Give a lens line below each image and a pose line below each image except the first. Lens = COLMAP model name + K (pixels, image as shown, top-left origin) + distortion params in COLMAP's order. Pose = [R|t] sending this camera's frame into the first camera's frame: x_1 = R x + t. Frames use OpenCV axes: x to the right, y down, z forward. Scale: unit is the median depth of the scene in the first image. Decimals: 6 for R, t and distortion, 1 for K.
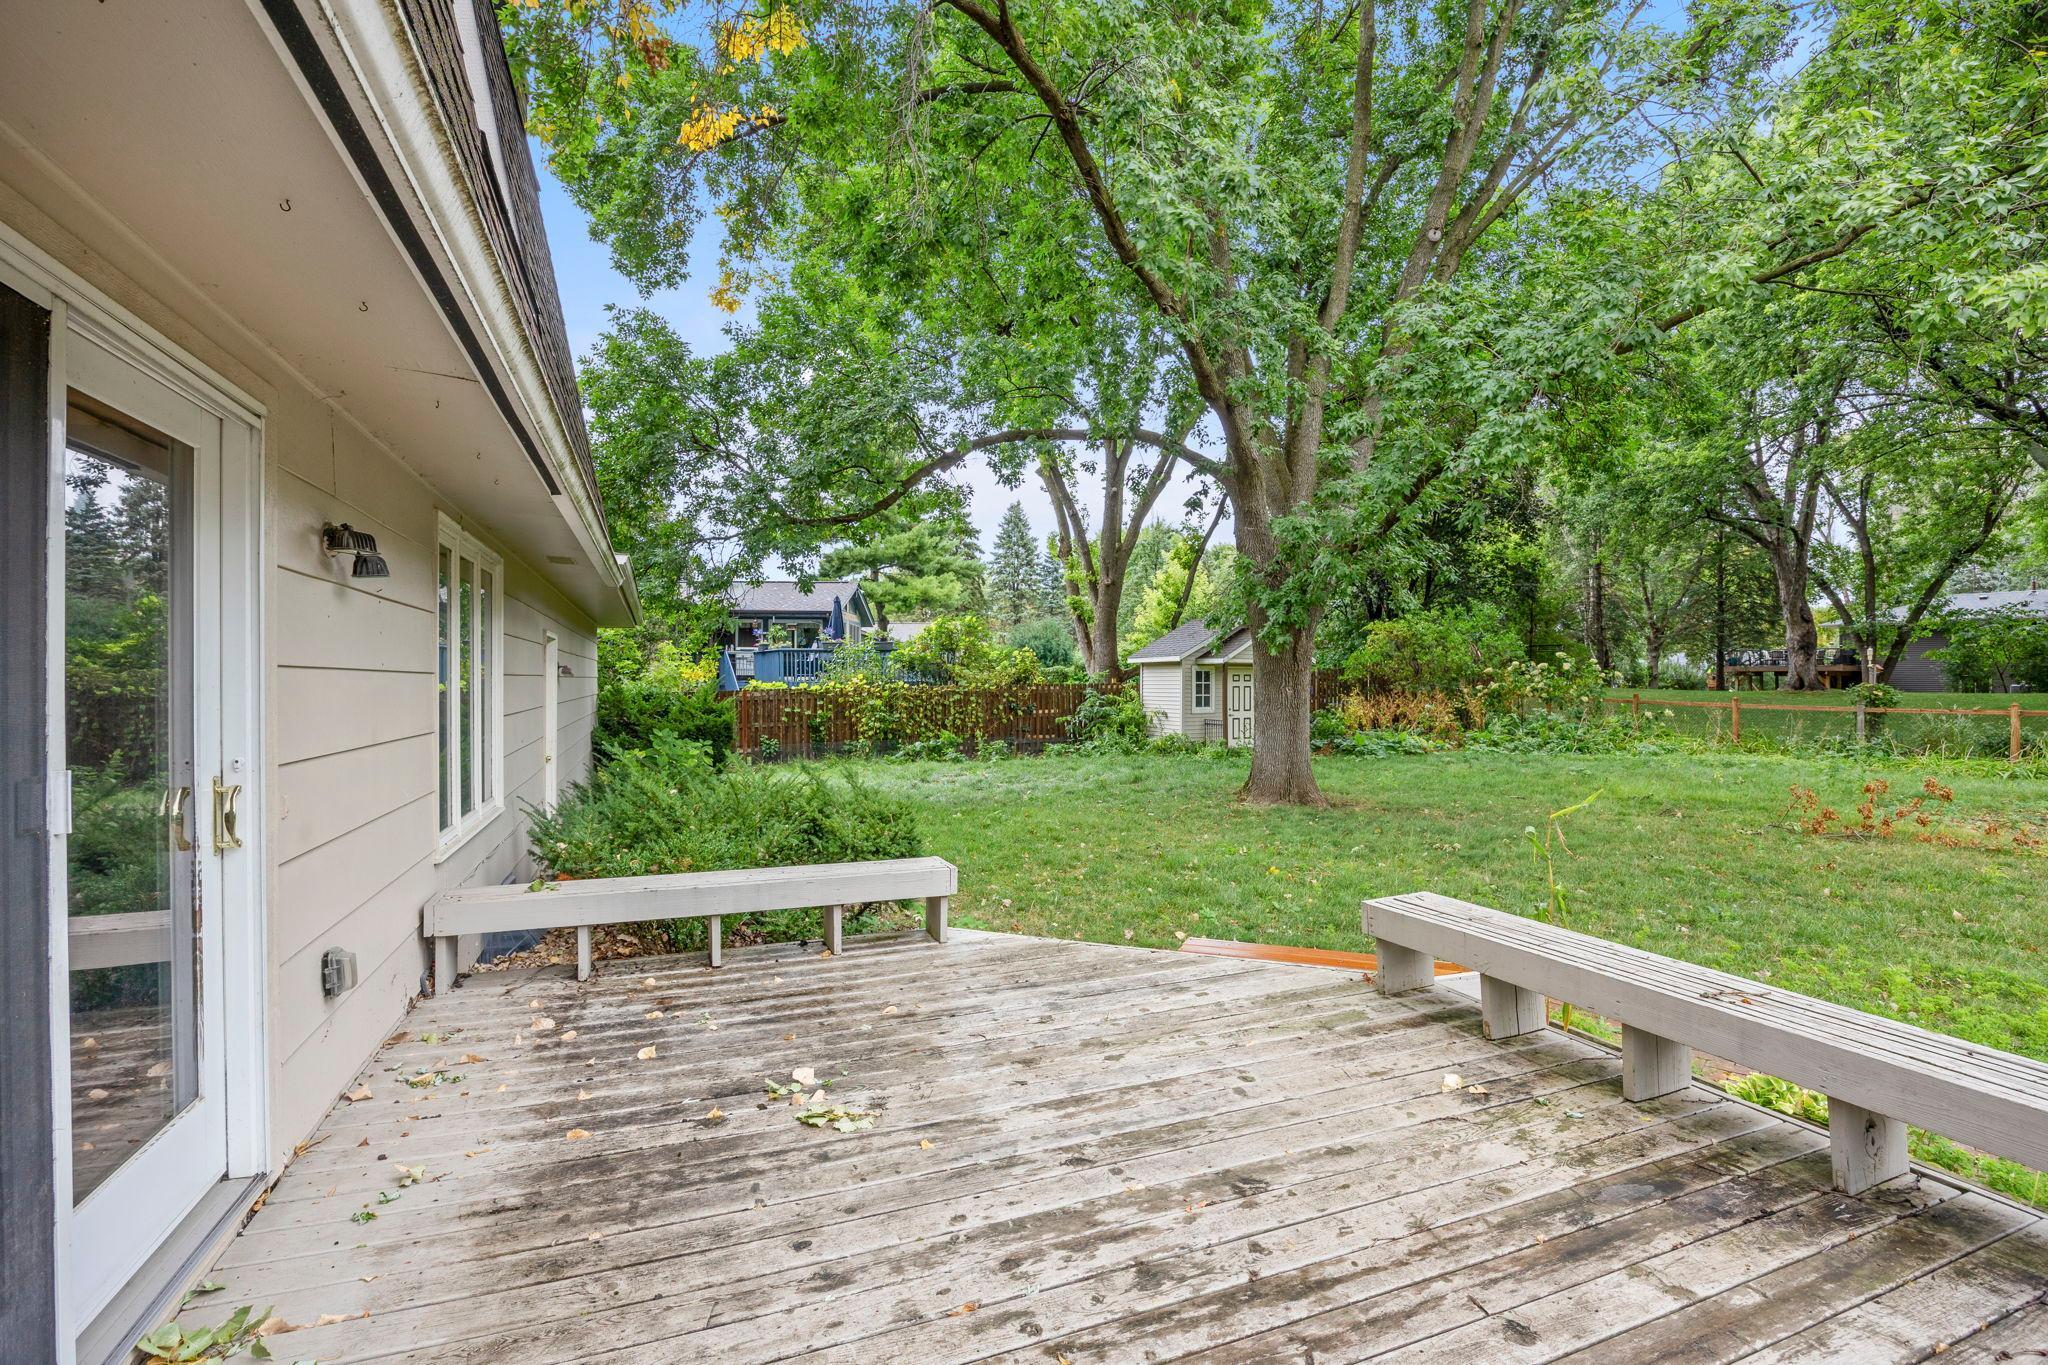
lens RADIAL K [[926.9, 0, 1024.6], [0, 926.9, 682.0], [0, 0, 1]] dist [-0.012876, 0.000893]
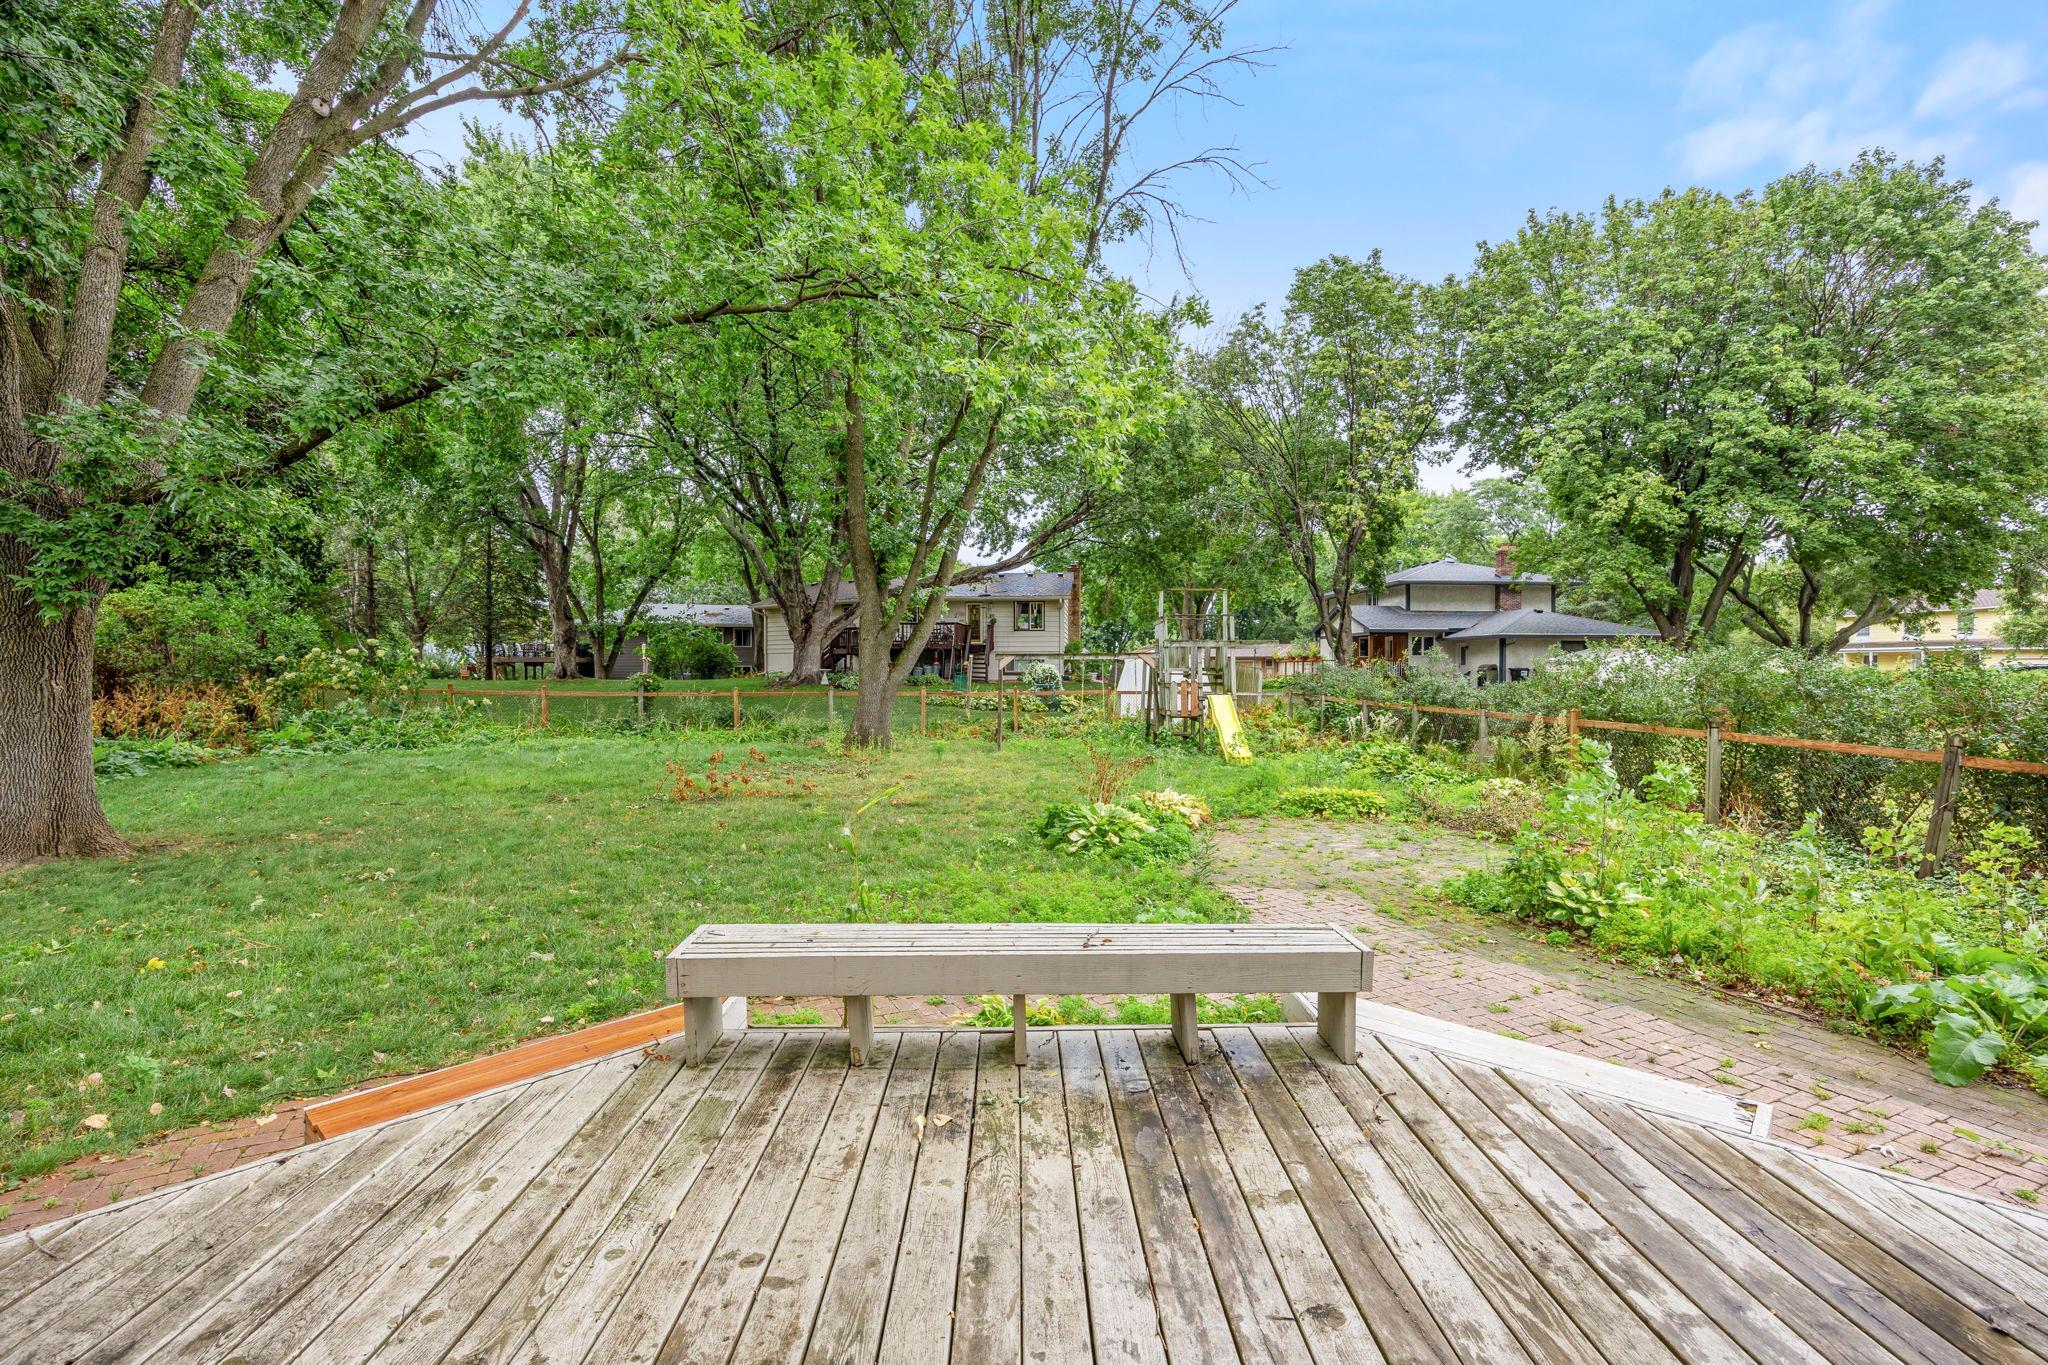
lens RADIAL K [[926.9, 0, 1026.4], [0, 926.9, 679.7], [0, 0, 1]] dist [-0.012876, 0.000893]
pose [[0.351414, -0.008484, 0.936182, -0.045311], [0.000208, 0.999960, 0.008984, -0.000044], [-0.936220, -0.002962, 0.351402, 0.083018]]
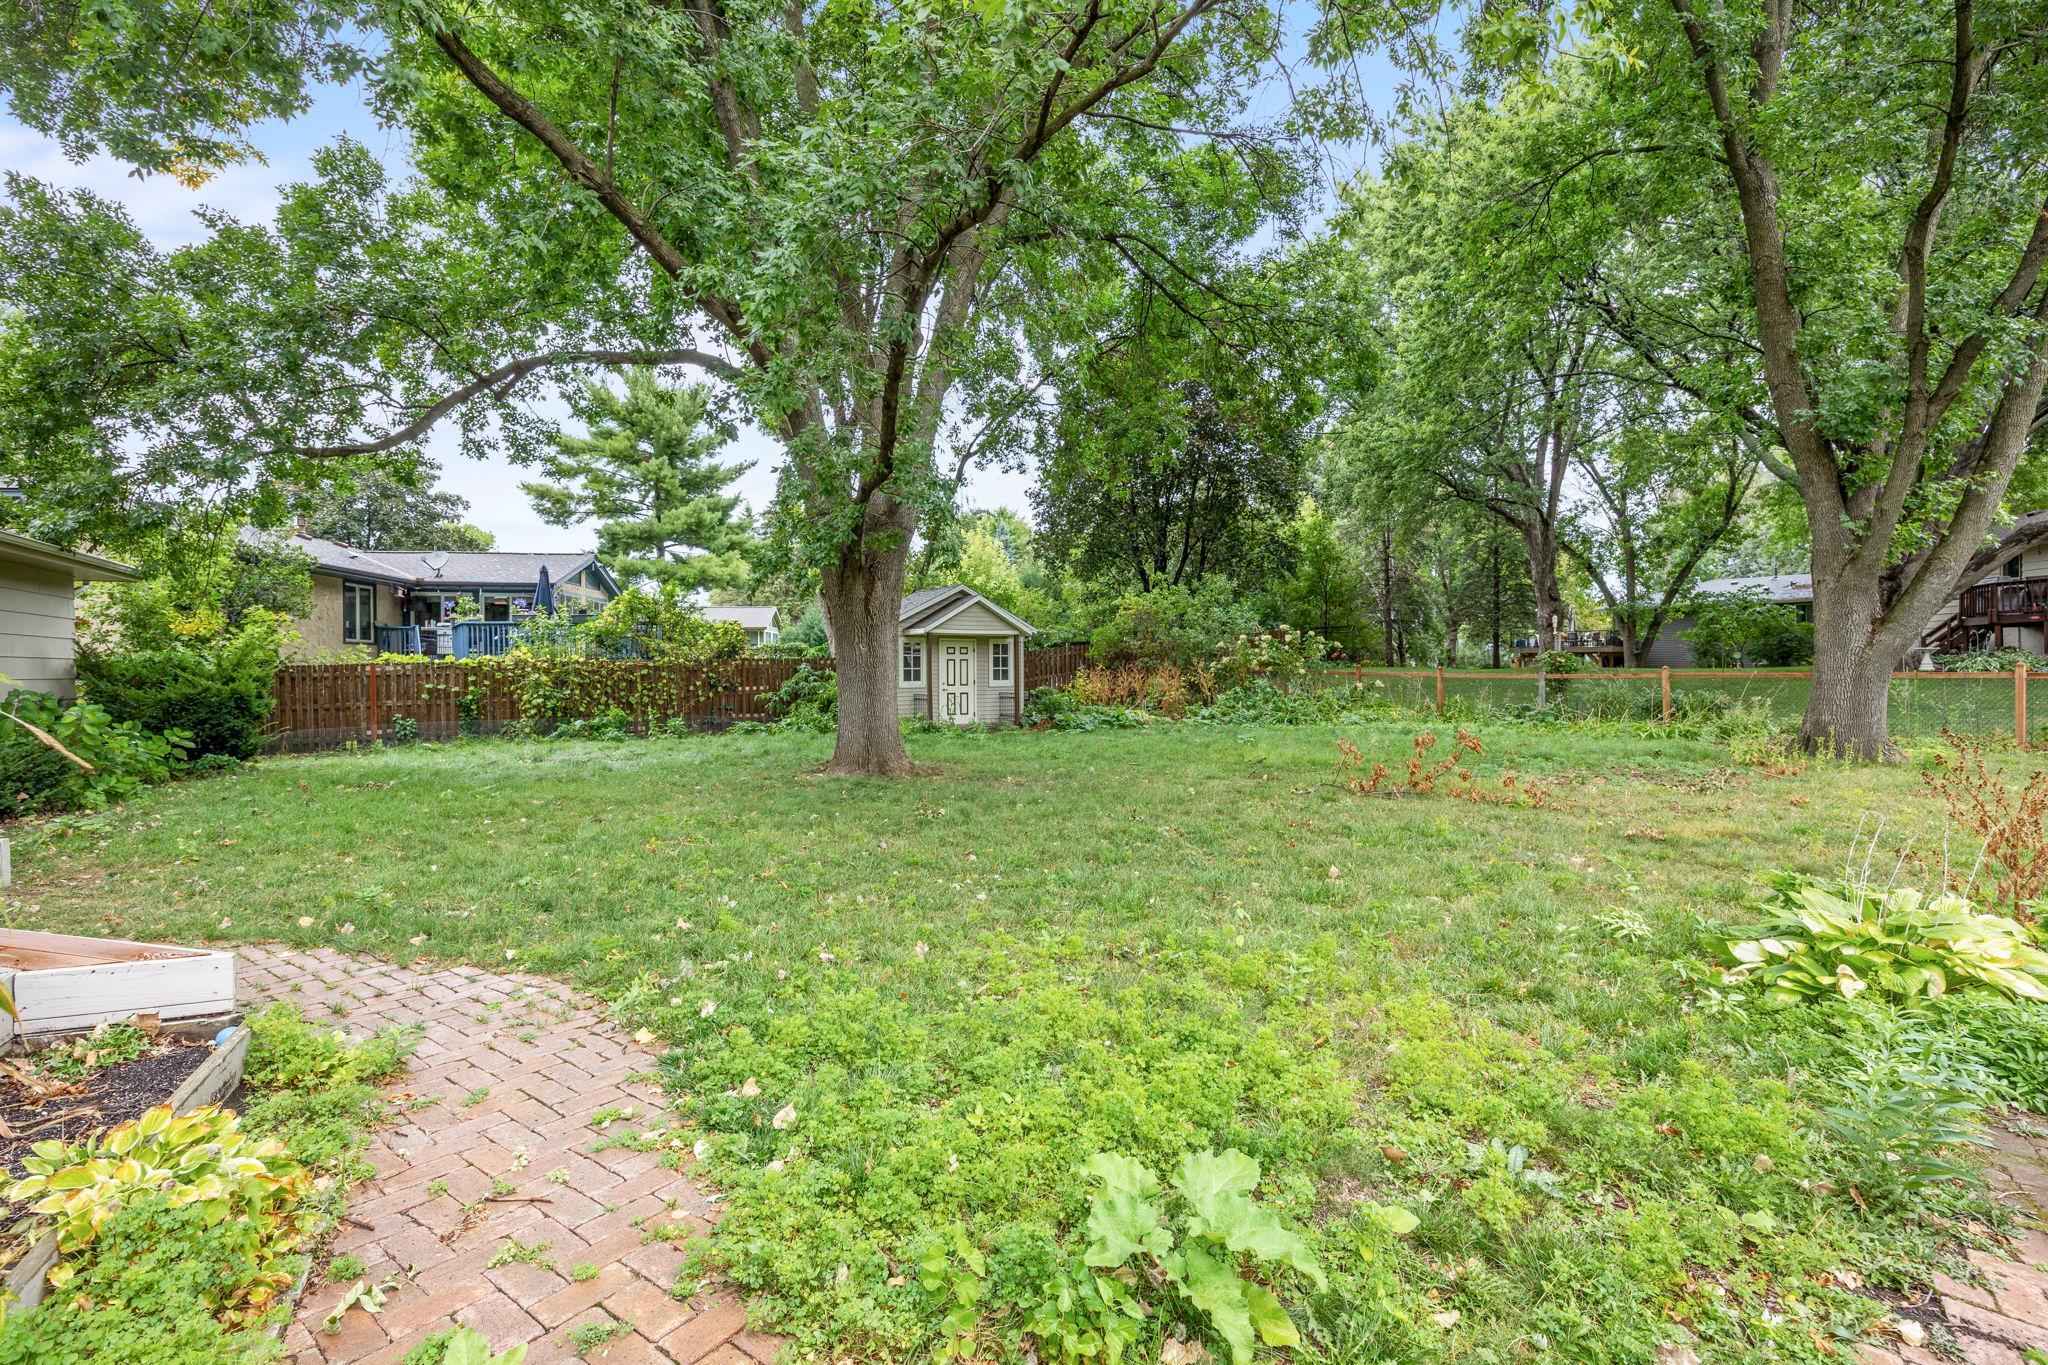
lens RADIAL K [[926.9, 0, 1018.9], [0, 926.9, 680.2], [0, 0, 1]] dist [-0.012876, 0.000893]
pose [[0.993622, -0.006682, 0.112561, 0.198446], [0.006150, 0.999968, 0.005069, 0.022305], [-0.112591, -0.004345, 0.993632, 0.051976]]
